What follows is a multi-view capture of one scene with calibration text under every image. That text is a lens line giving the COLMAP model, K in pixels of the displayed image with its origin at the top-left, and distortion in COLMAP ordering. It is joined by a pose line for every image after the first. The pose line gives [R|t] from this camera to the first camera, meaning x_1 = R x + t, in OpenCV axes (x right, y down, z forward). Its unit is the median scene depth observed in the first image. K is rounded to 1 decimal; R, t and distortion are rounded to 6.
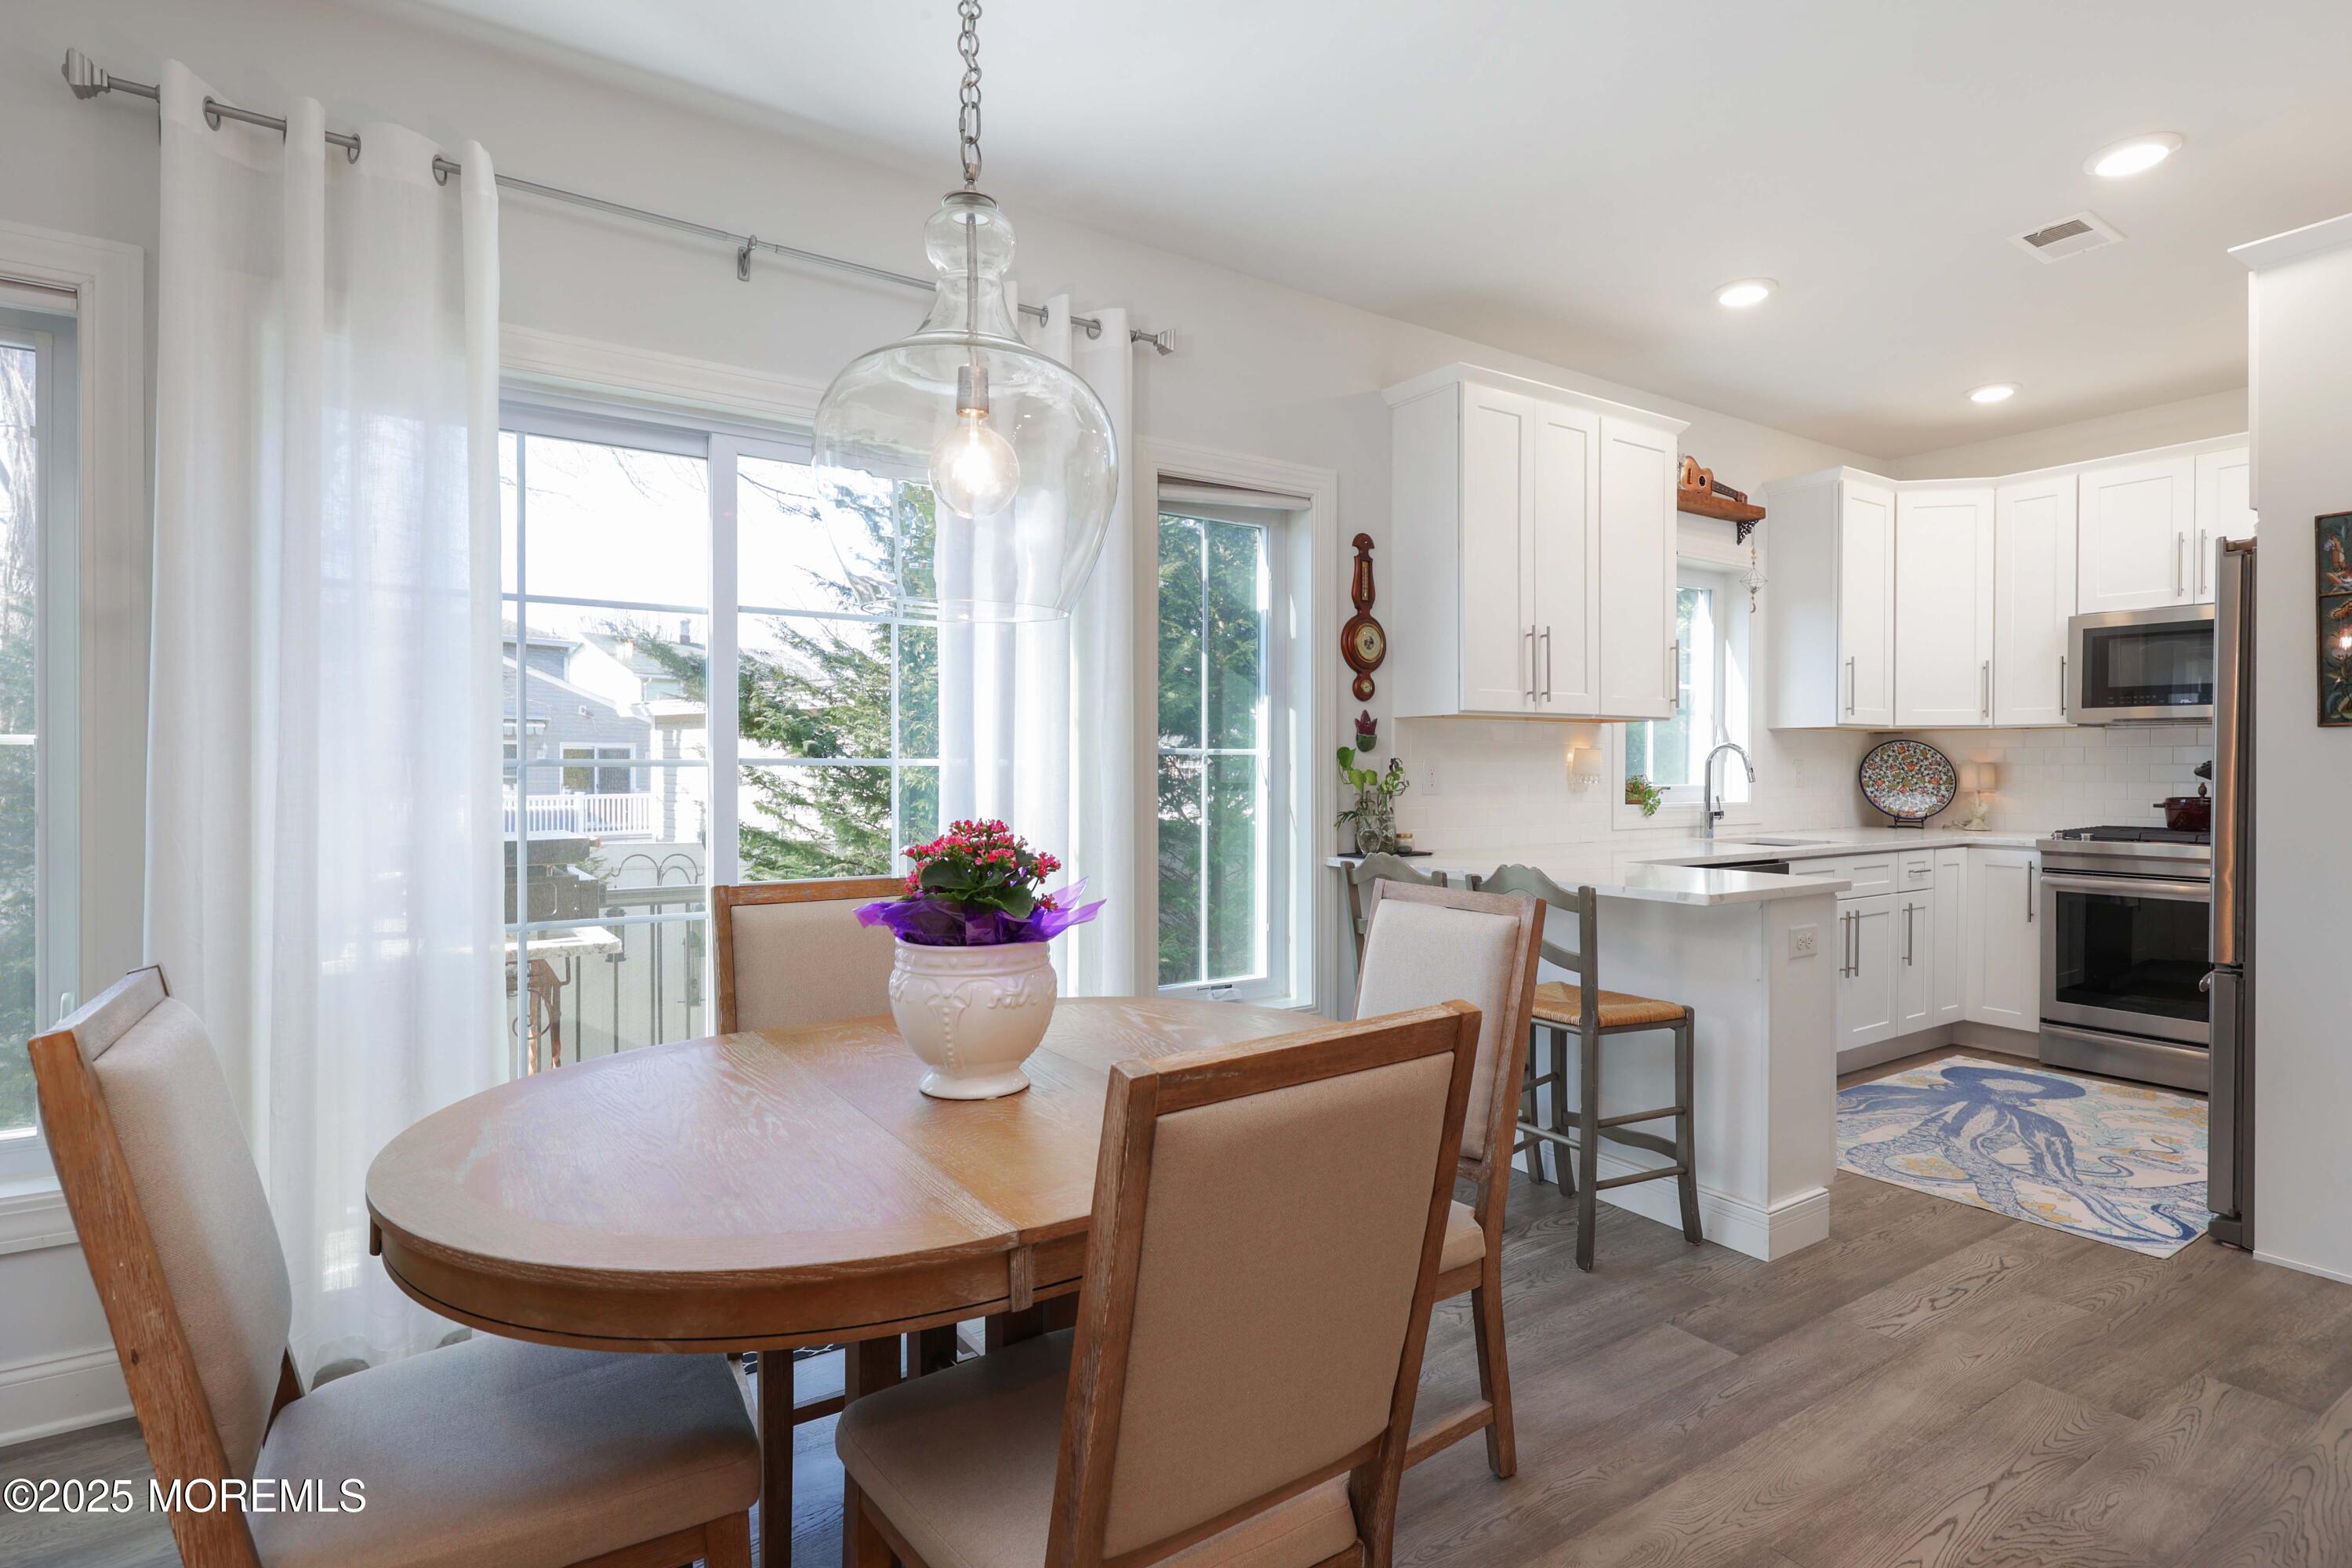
lens RADIAL K [[1172.4, 0, 1175.9], [0, 1172.4, 771.3], [0, 0, 1]] dist [-0.002131, -0.001114]
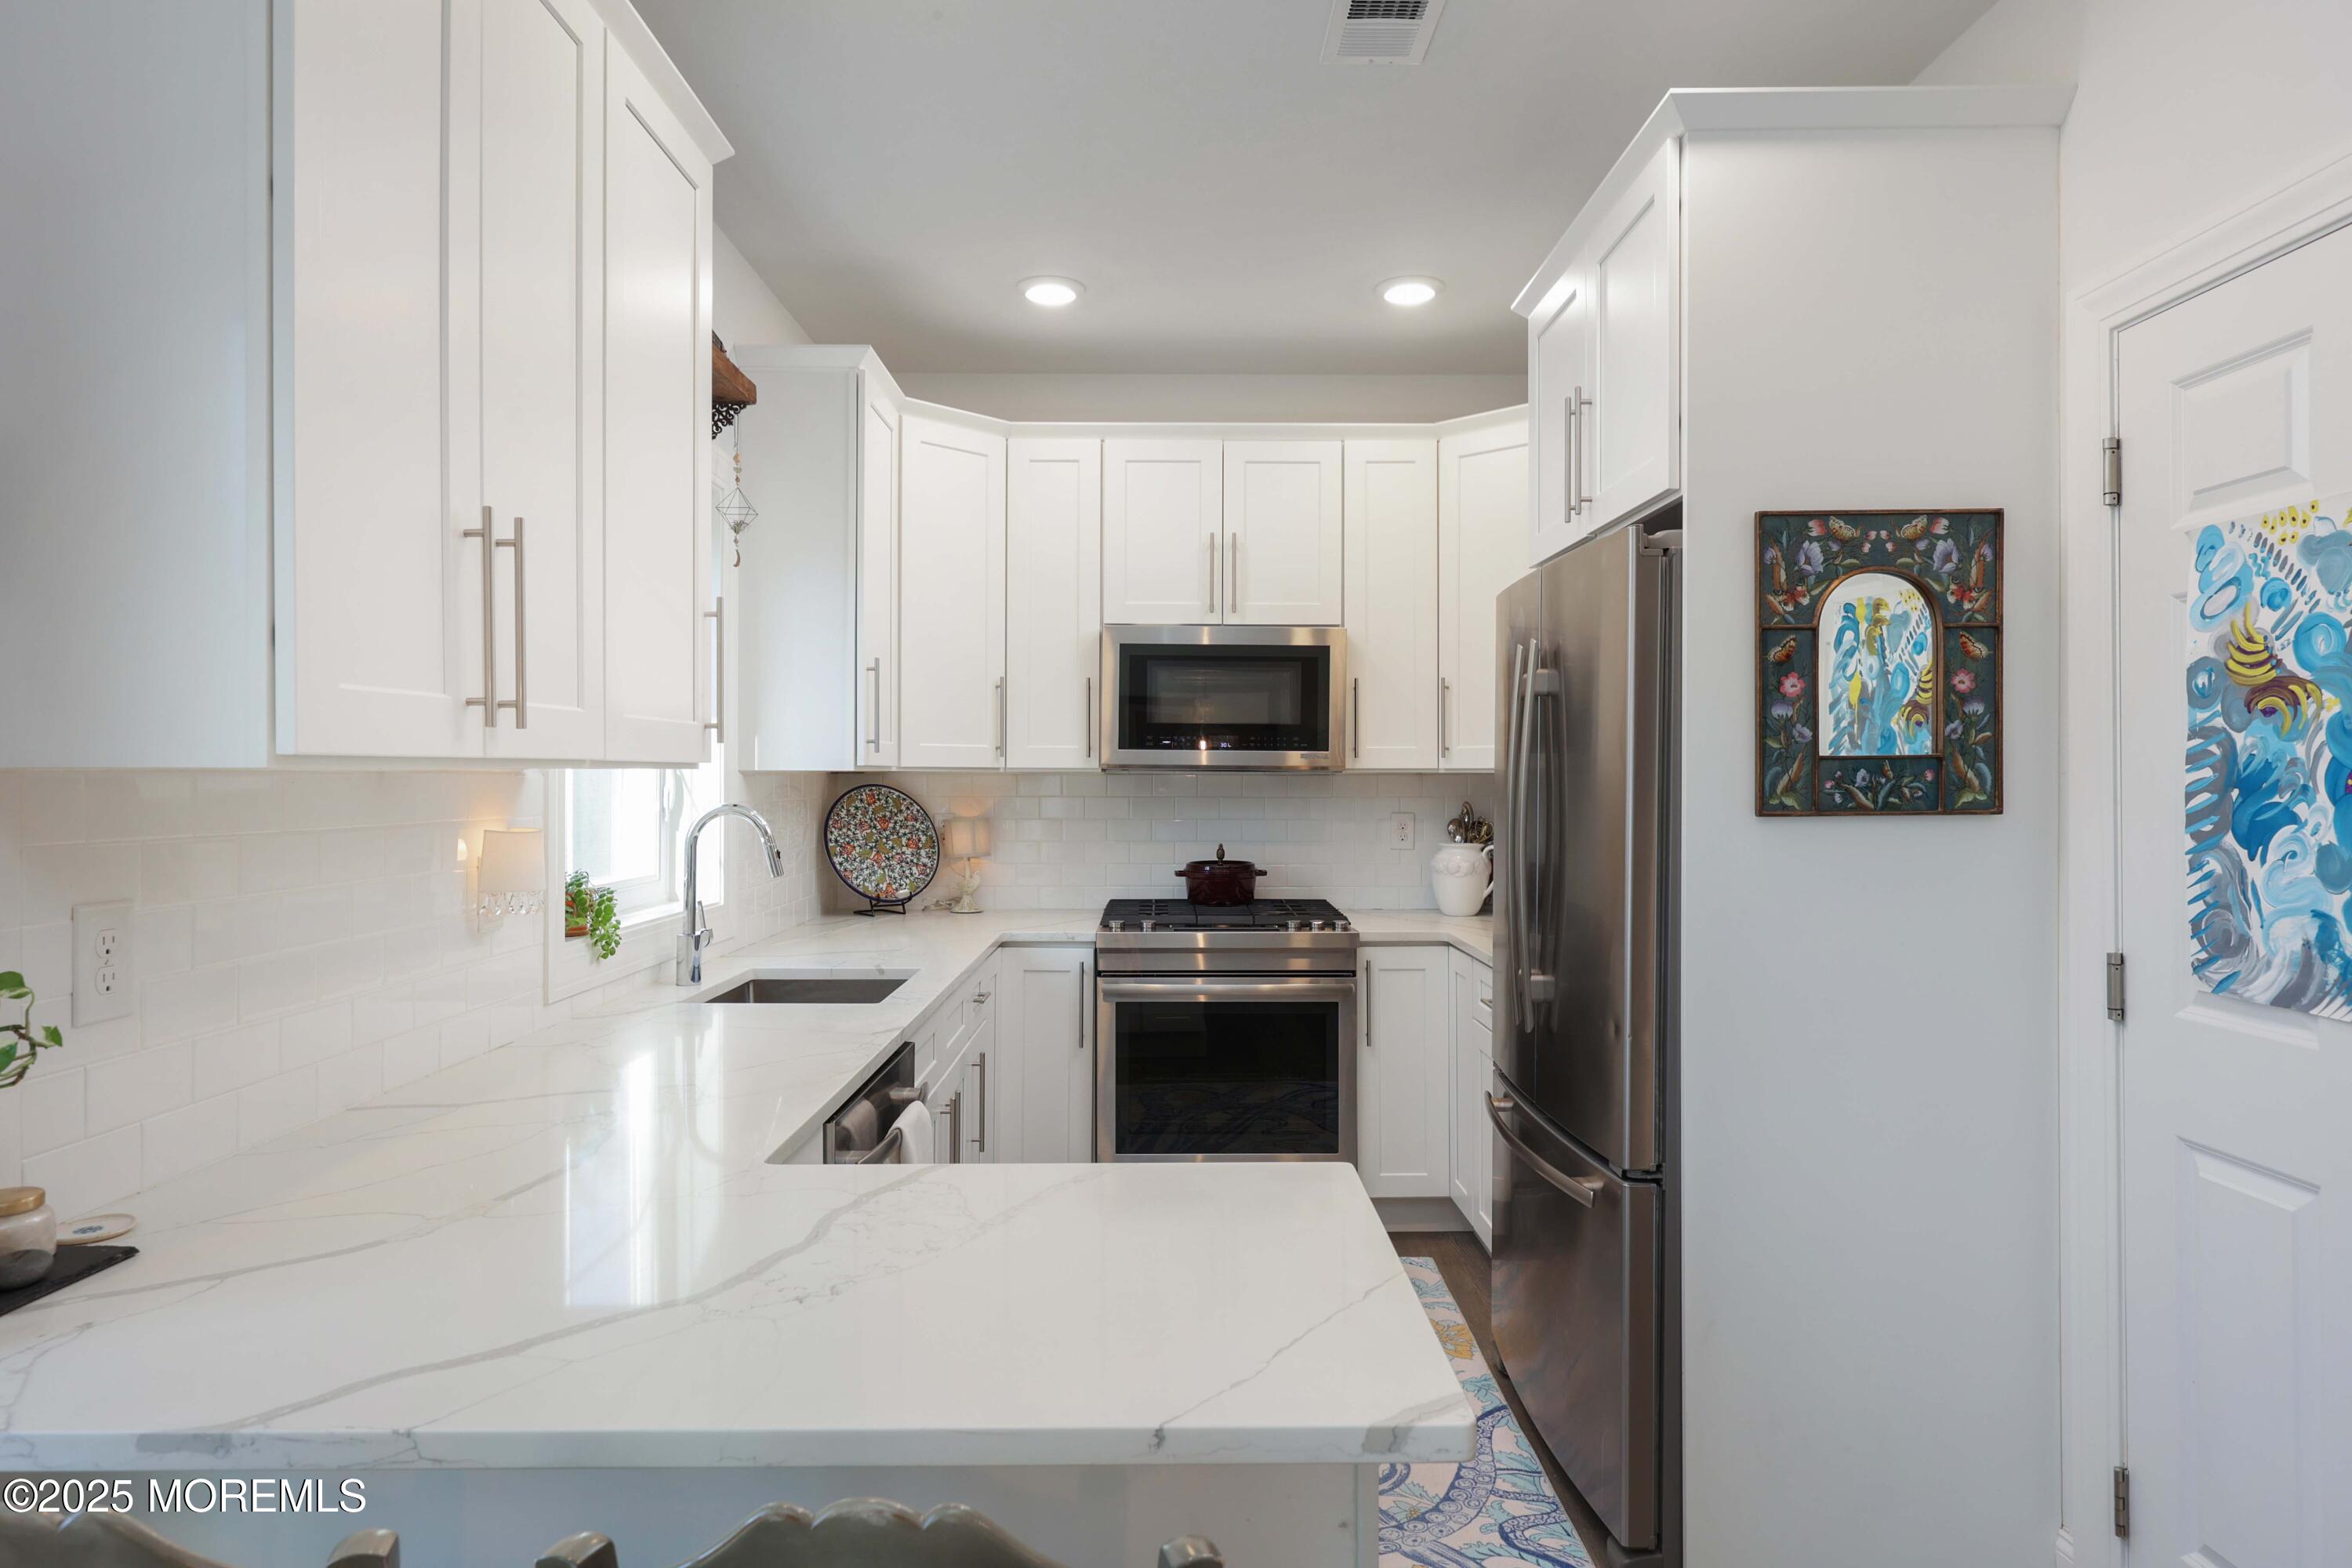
lens RADIAL K [[1358.2, 0, 1176.0], [0, 1358.2, 784.0], [0, 0, 1]] dist [0.002403, 0.000253]
pose [[0.553776, -0.004305, 0.832655, 0.084560], [0.001152, 0.999990, 0.004404, -0.044171], [-0.832665, -0.001480, 0.553775, 0.605811]]
